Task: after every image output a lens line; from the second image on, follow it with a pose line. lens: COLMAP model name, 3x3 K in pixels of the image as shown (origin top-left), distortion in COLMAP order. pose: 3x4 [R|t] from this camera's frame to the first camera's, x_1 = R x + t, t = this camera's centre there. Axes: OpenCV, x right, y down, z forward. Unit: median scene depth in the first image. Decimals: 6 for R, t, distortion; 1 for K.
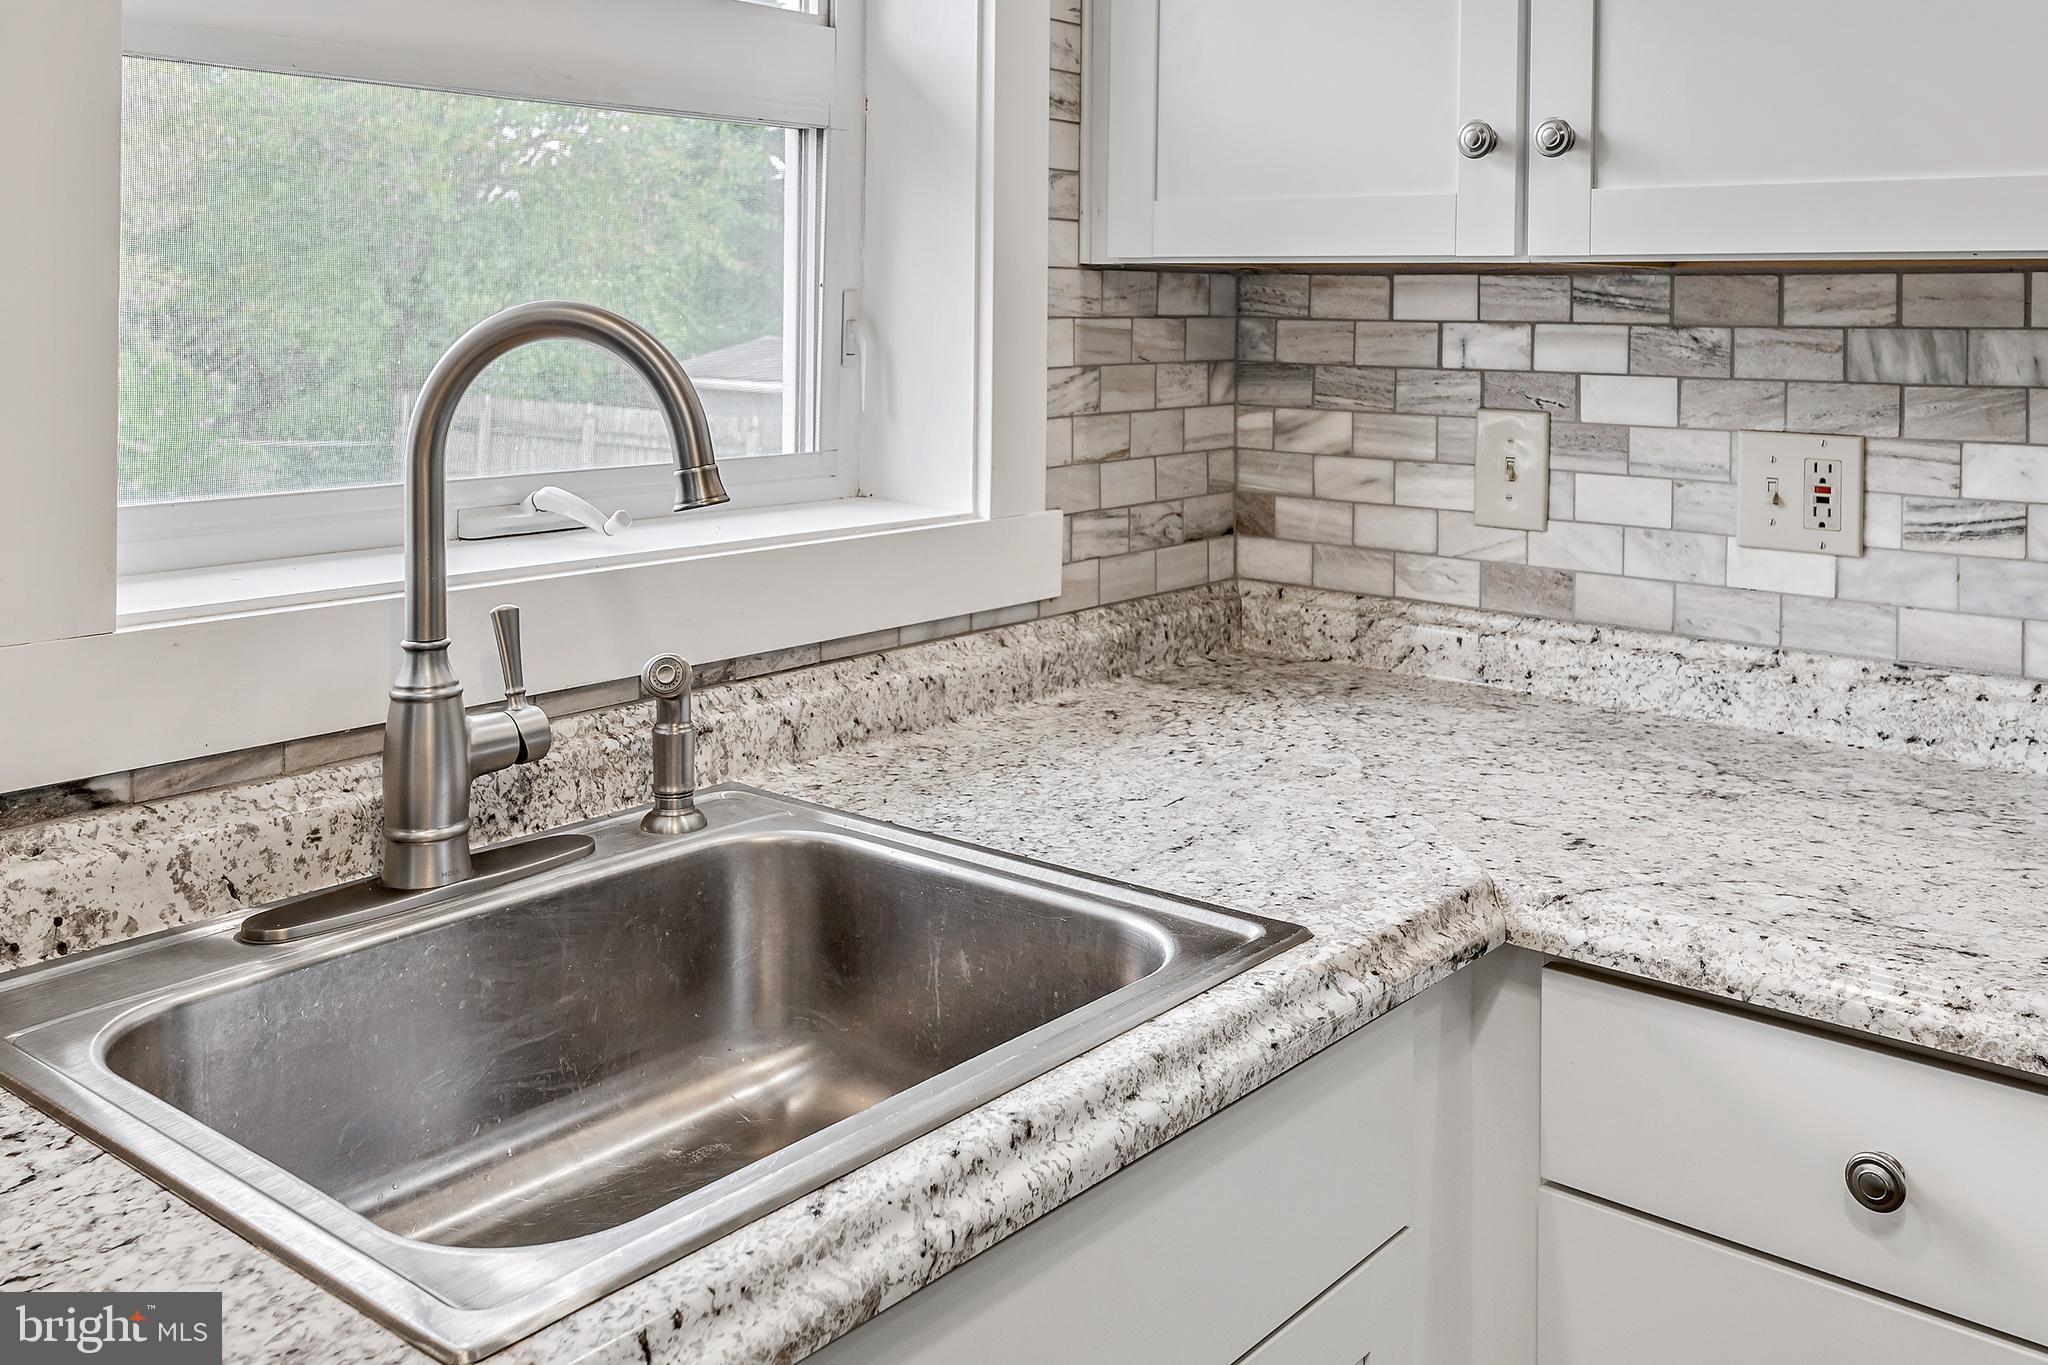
lens RADIAL K [[1862.4, 0, 1018.0], [0, 1862.4, 306.5], [0, 0, 1]] dist [0.013639, 0.013472]
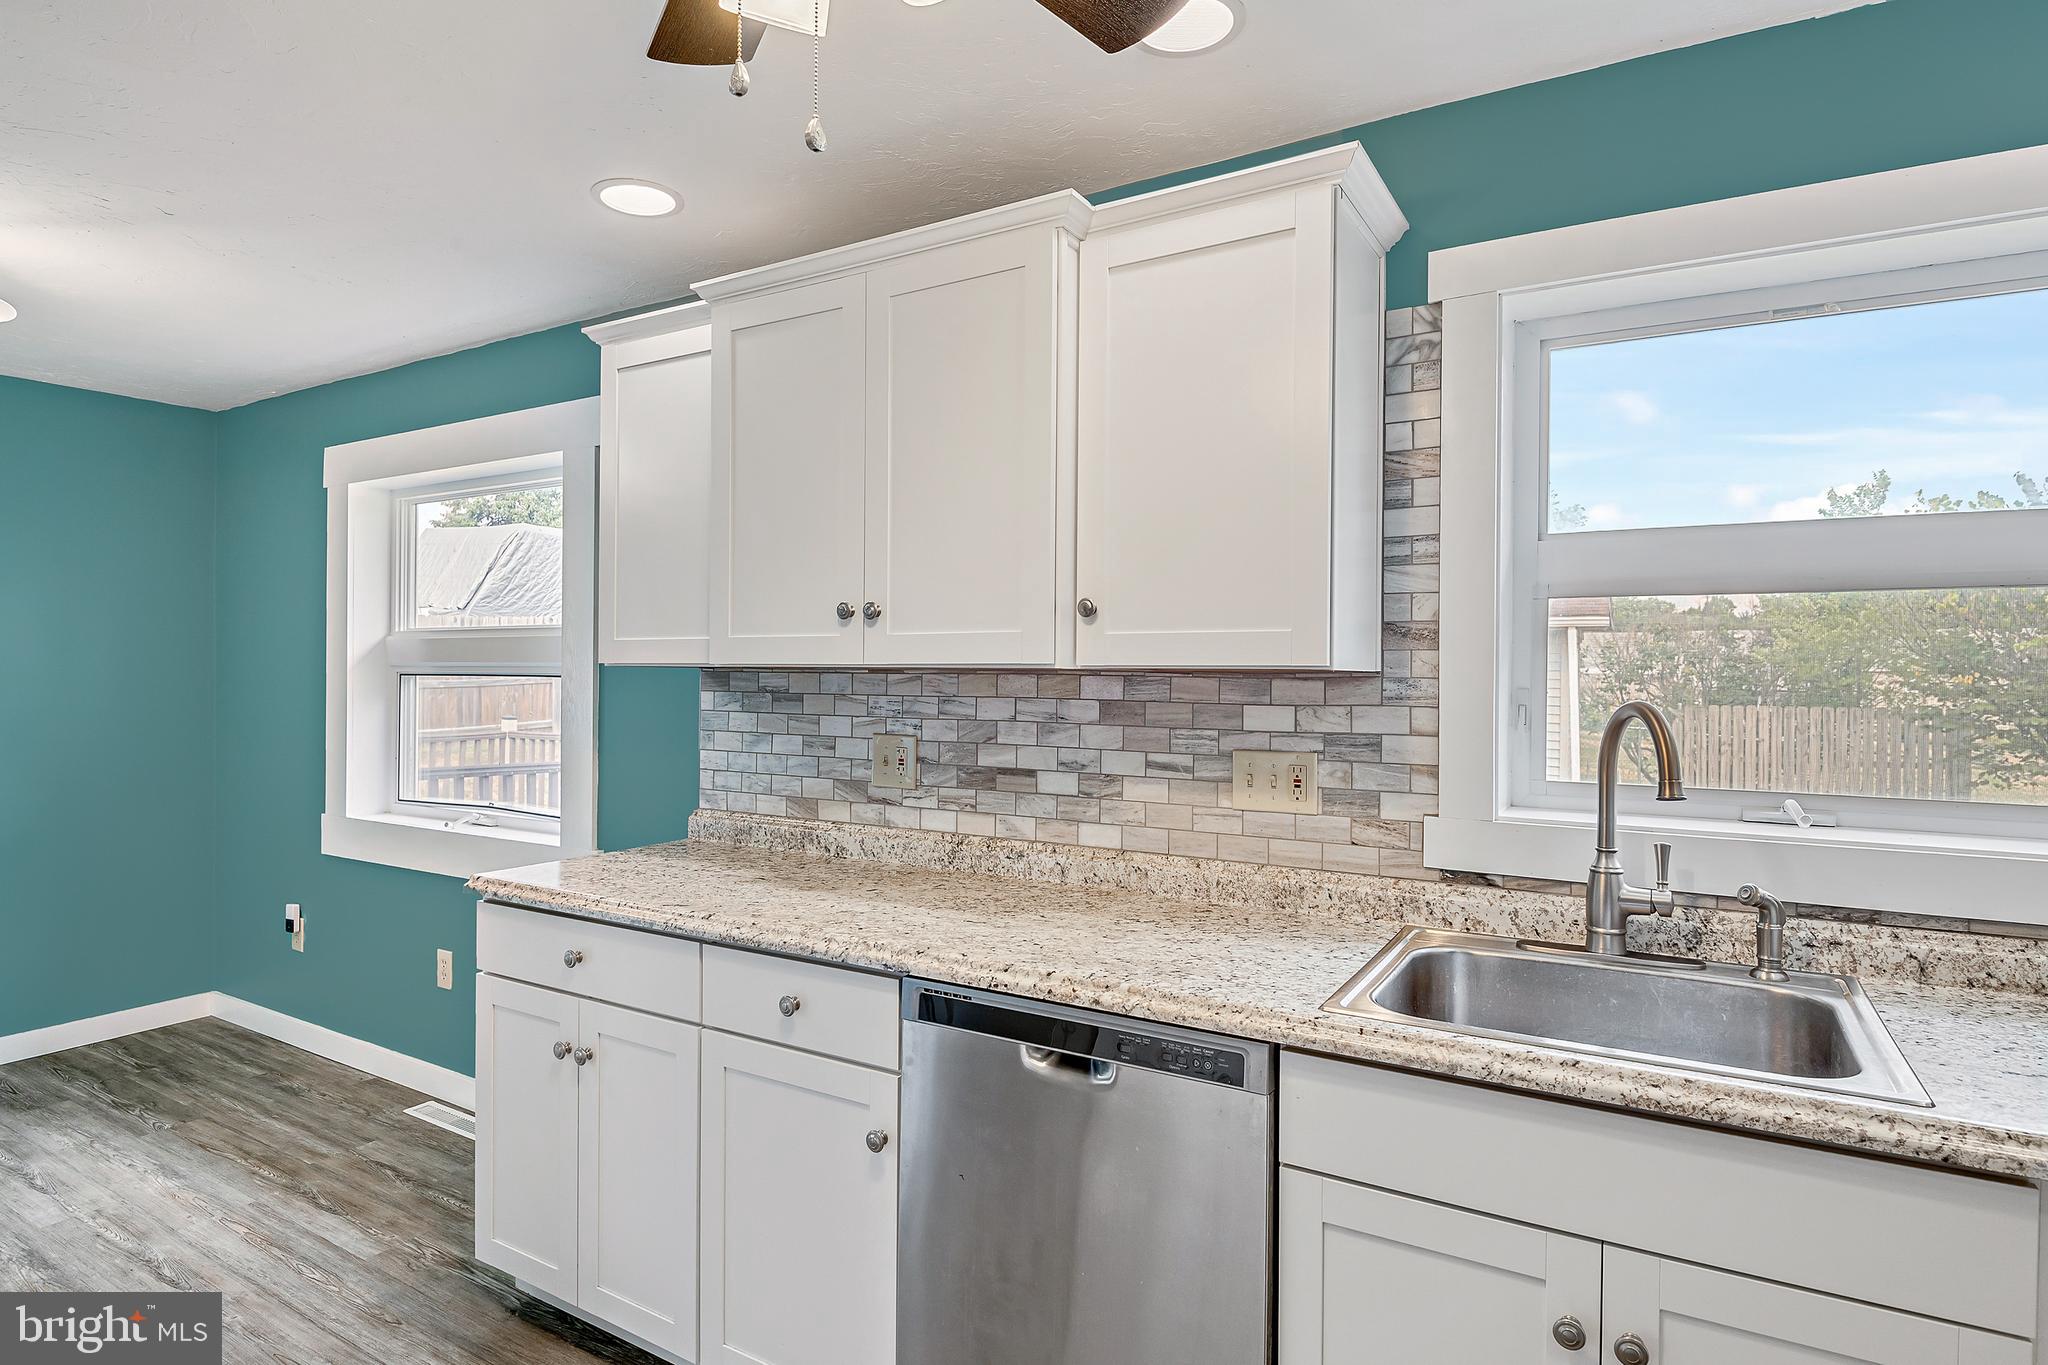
lens RADIAL K [[1104.4, 0, 1025.4], [0, 1104.4, 677.1], [0, 0, 1]] dist [0.013197, -0.023003]
pose [[0.155530, -0.002516, -0.987828, 0.675781], [-0.009178, 0.999950, -0.003991, -0.013825], [0.987789, 0.009687, 0.155499, 0.060905]]
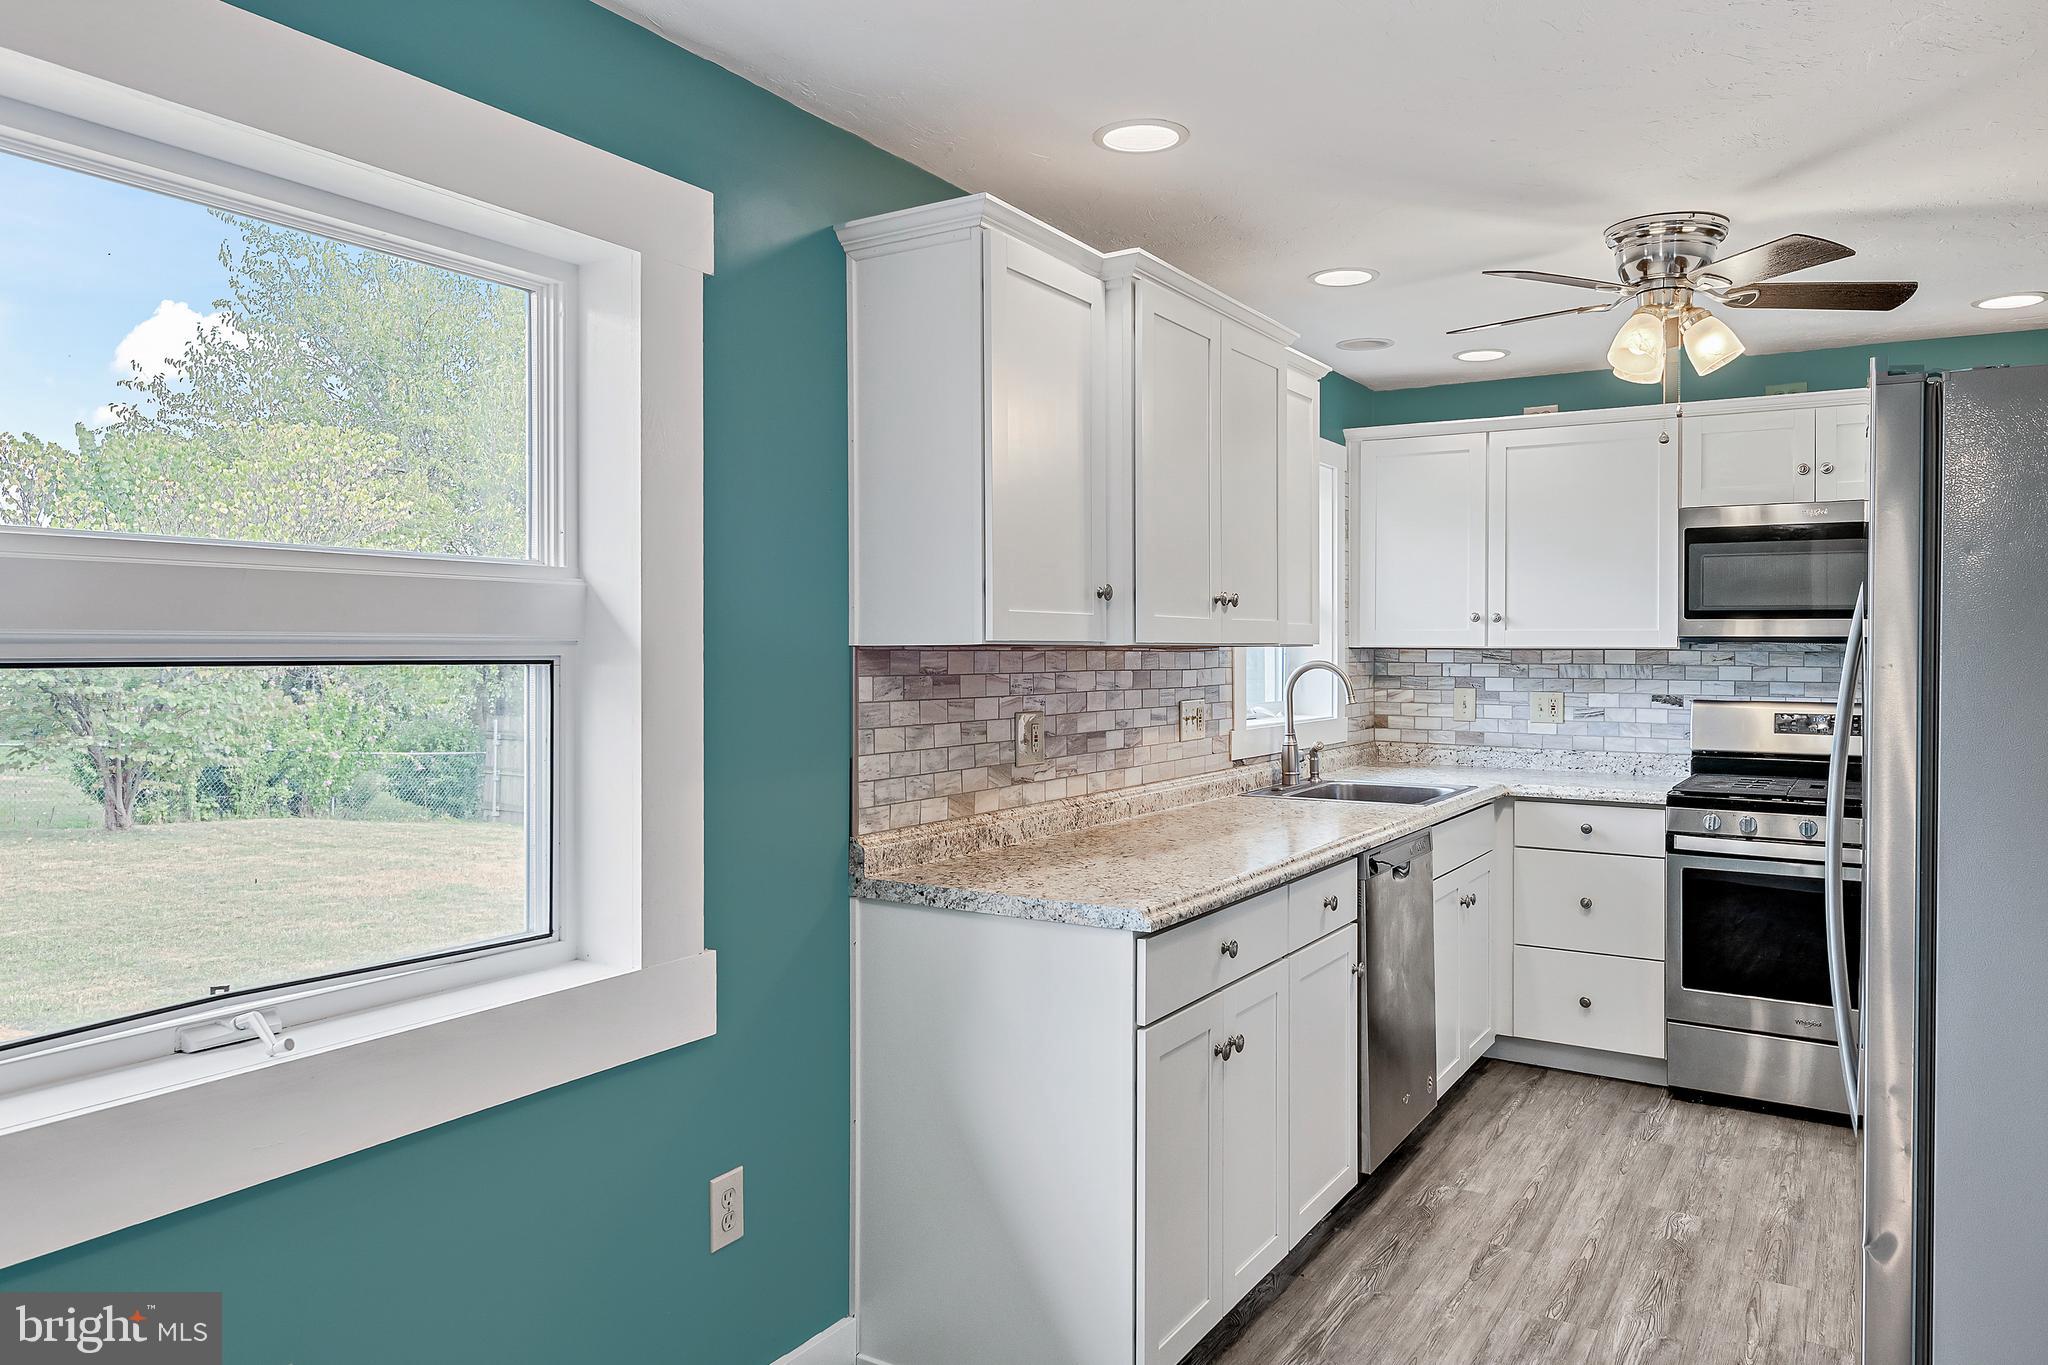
lens RADIAL K [[1407.2, 0, 1016.1], [0, 1407.2, 647.0], [0, 0, 1]] dist [0.043506, -0.041275]
pose [[0.989721, -0.006182, 0.142879, -1.078029], [0.006644, 0.999974, -0.002756, -0.022856], [-0.142858, 0.003677, 0.989736, -1.722299]]
